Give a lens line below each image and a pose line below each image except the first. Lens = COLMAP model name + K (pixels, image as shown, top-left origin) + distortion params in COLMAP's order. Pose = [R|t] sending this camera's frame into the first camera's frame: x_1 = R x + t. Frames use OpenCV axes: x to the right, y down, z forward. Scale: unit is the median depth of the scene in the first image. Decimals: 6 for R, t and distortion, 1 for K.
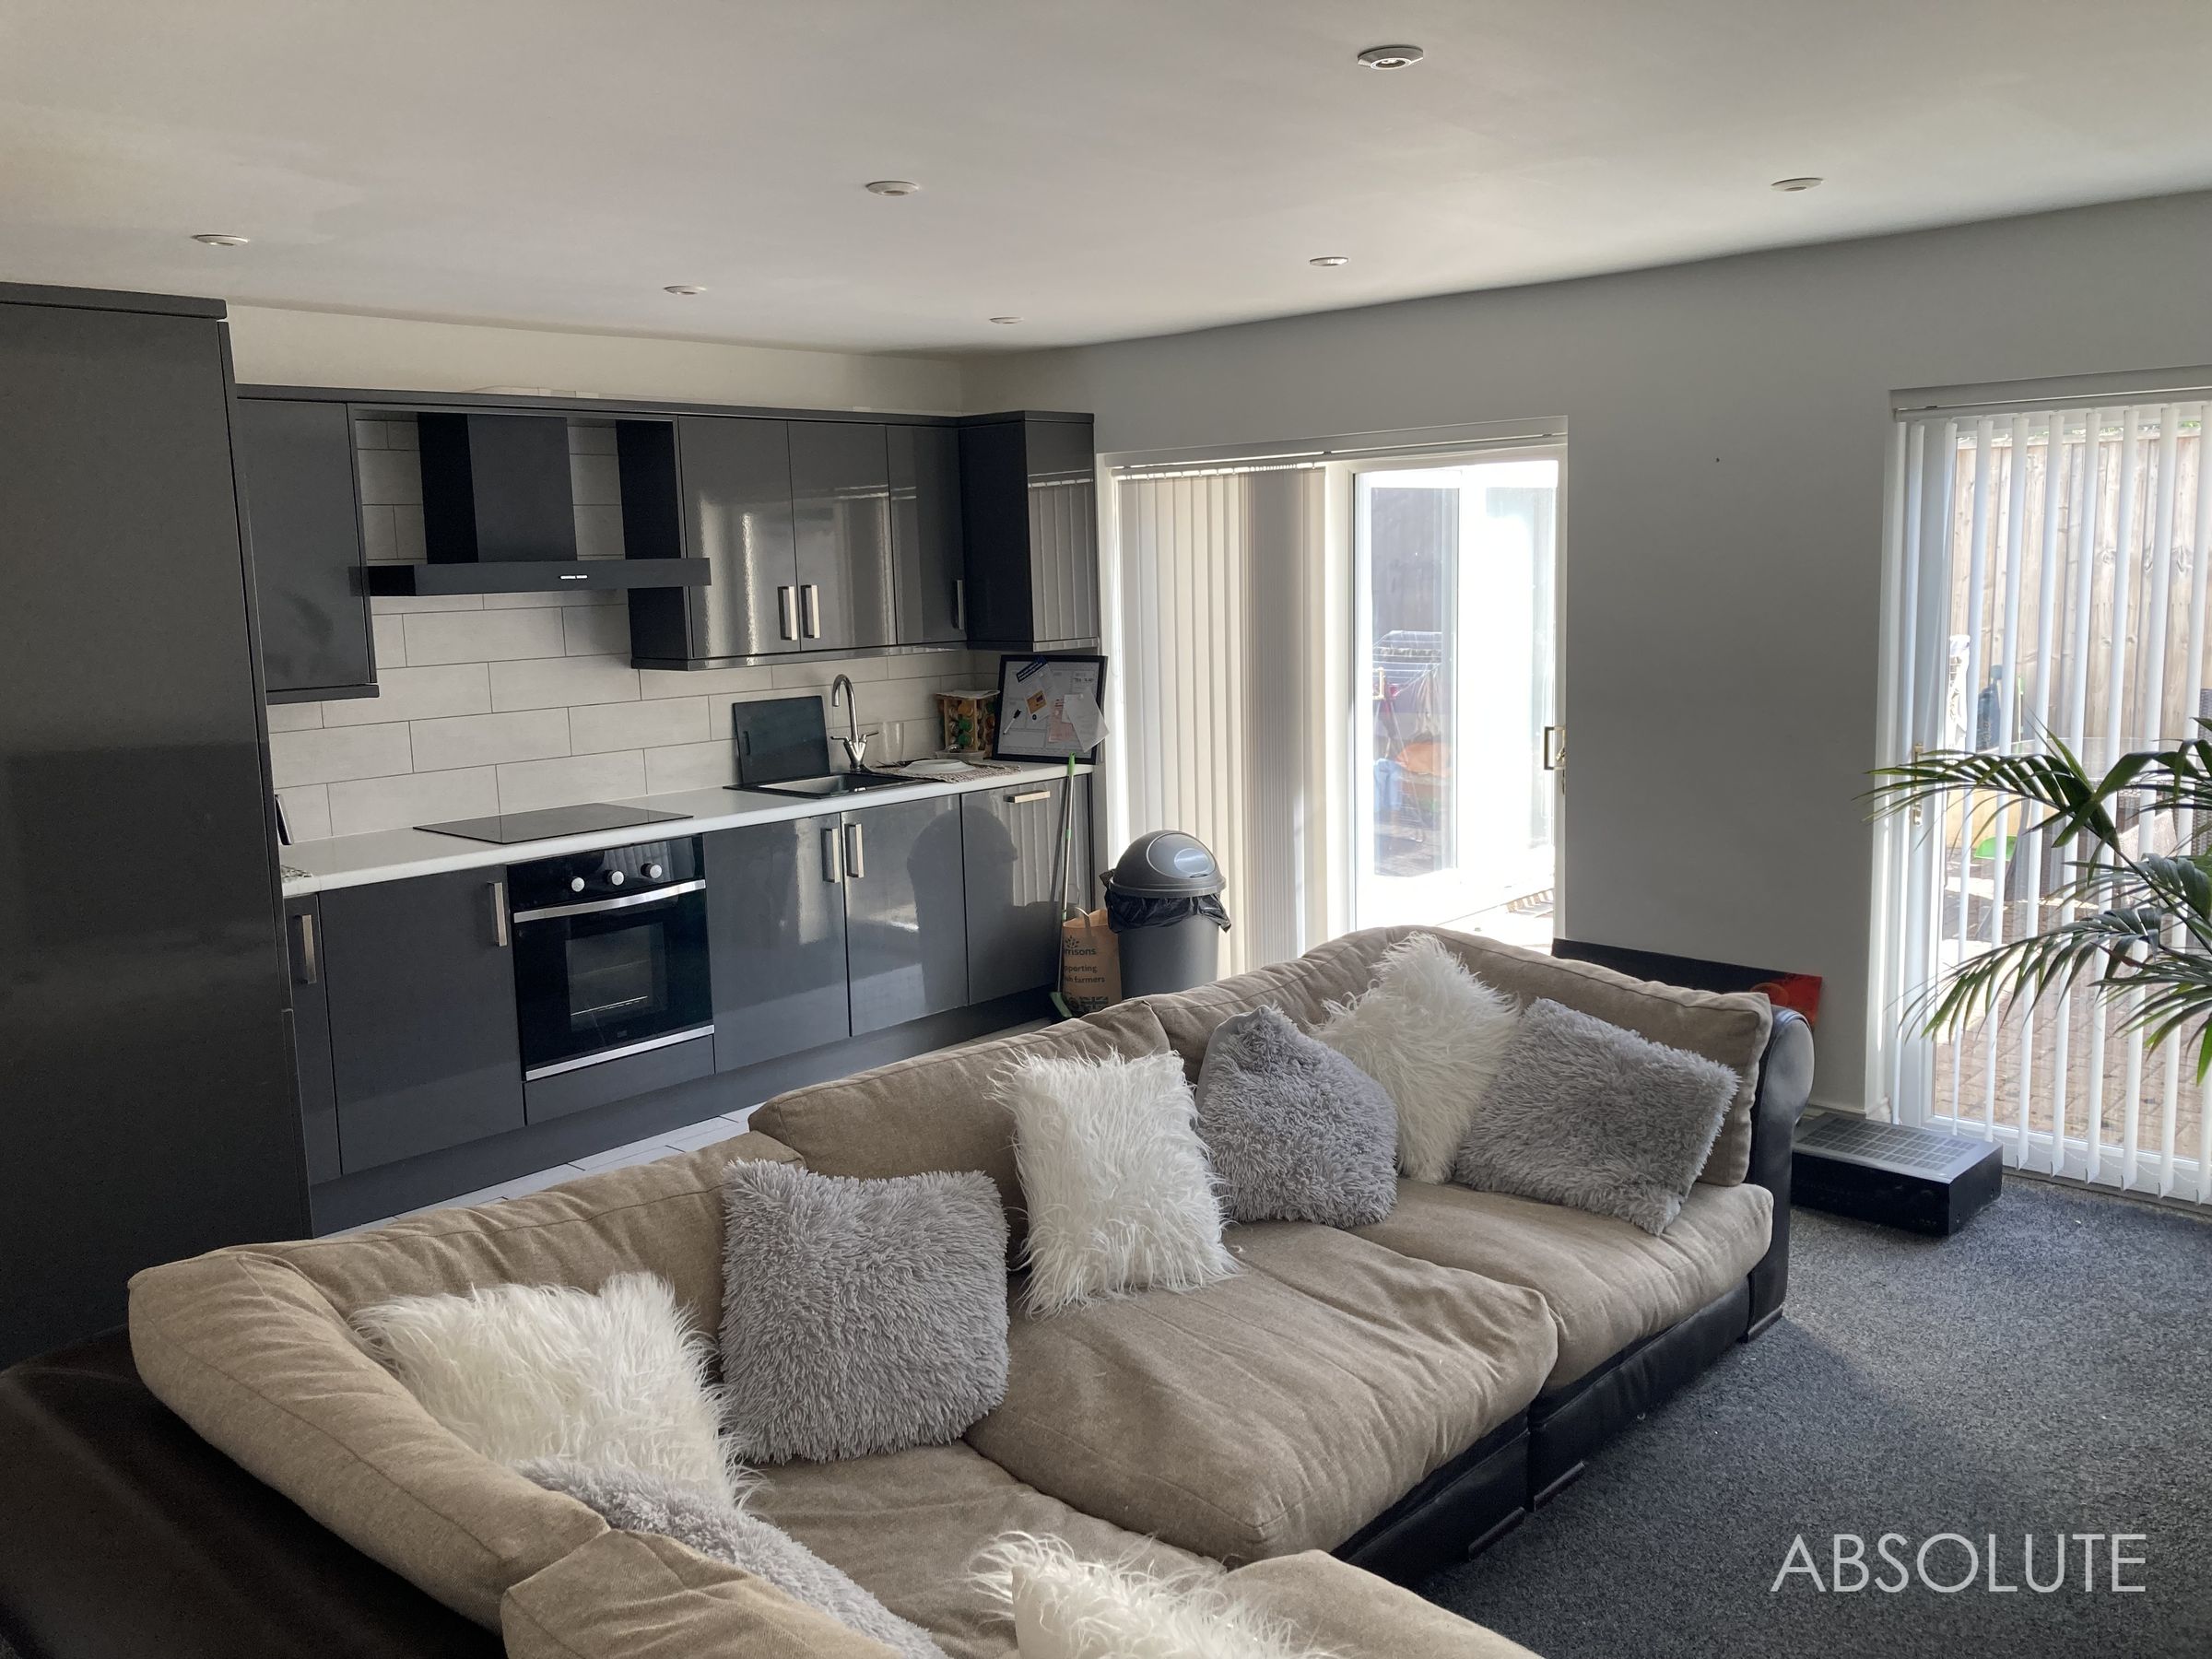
lens RADIAL K [[1836.5, 0, 1106.0], [0, 1836.5, 829.5], [0, 0, 1]] dist [0.004980, 0.002496]
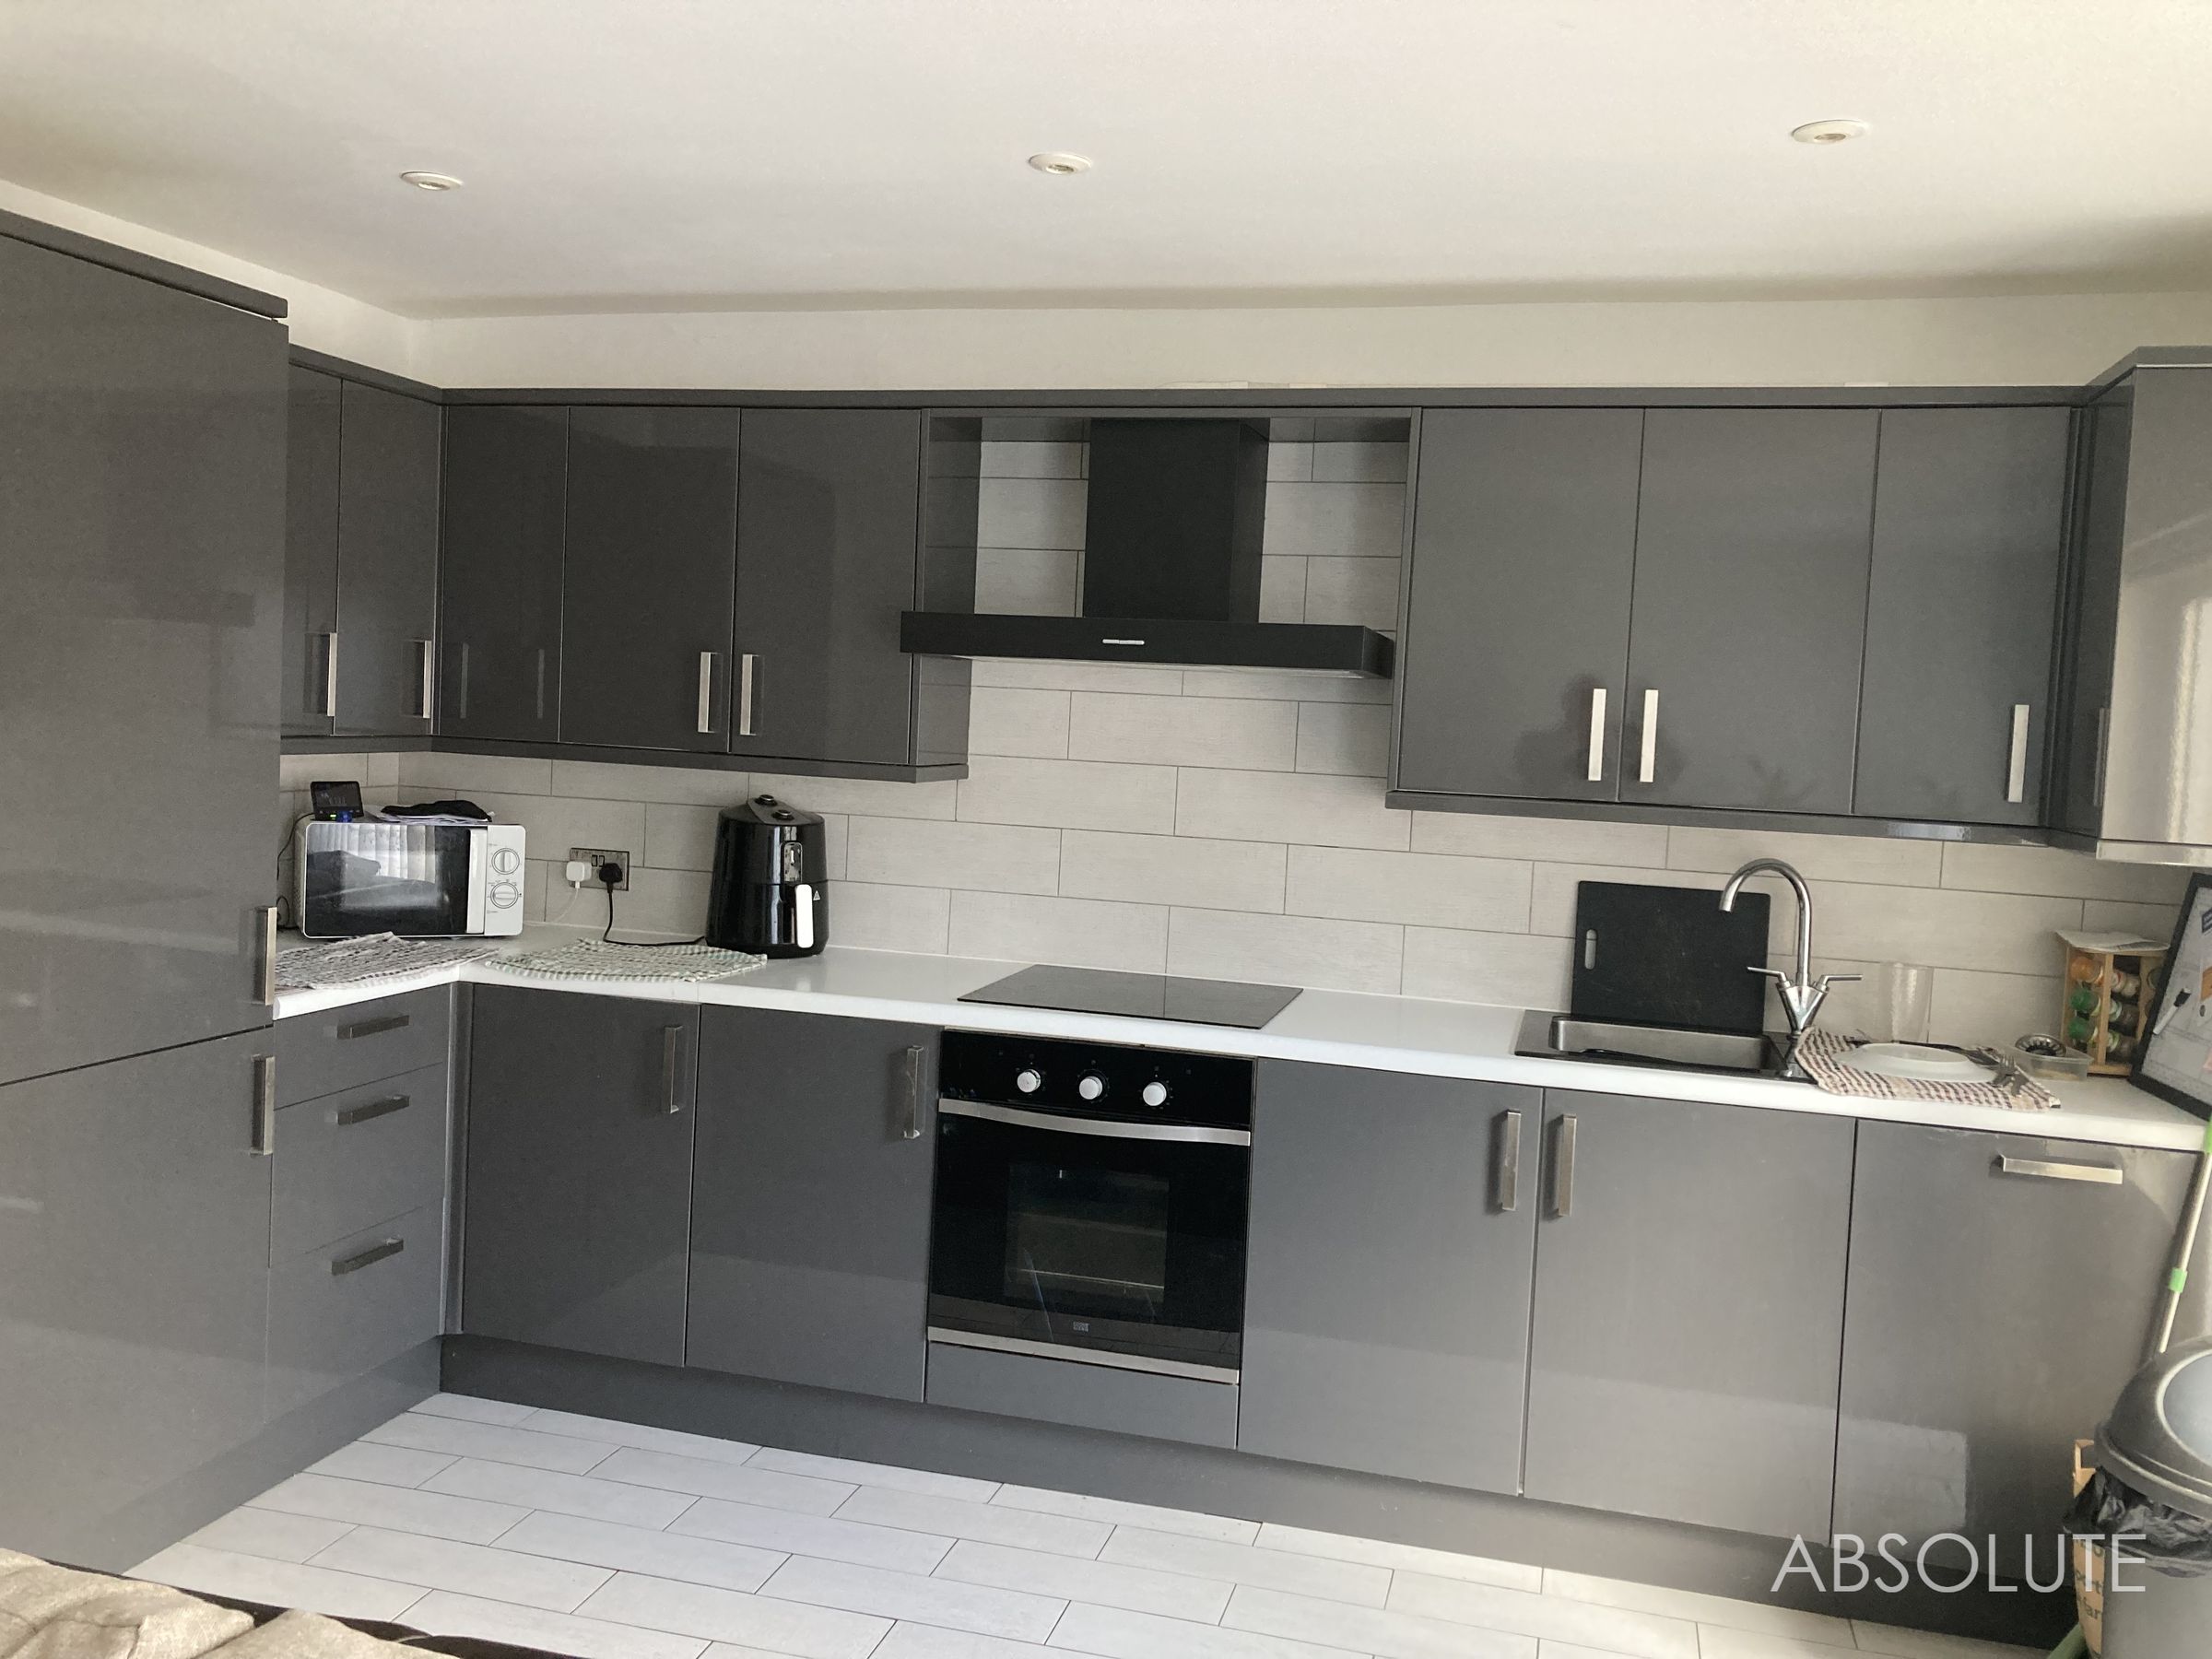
lens RADIAL K [[1836.5, 0, 1106.0], [0, 1836.5, 829.5], [0, 0, 1]] dist [0.004980, 0.002496]
pose [[0.460403, 0.105452, -0.881424, 0.279943], [-0.197207, 0.980258, 0.014268, -0.068838], [0.865528, 0.167254, 0.472110, 0.627454]]
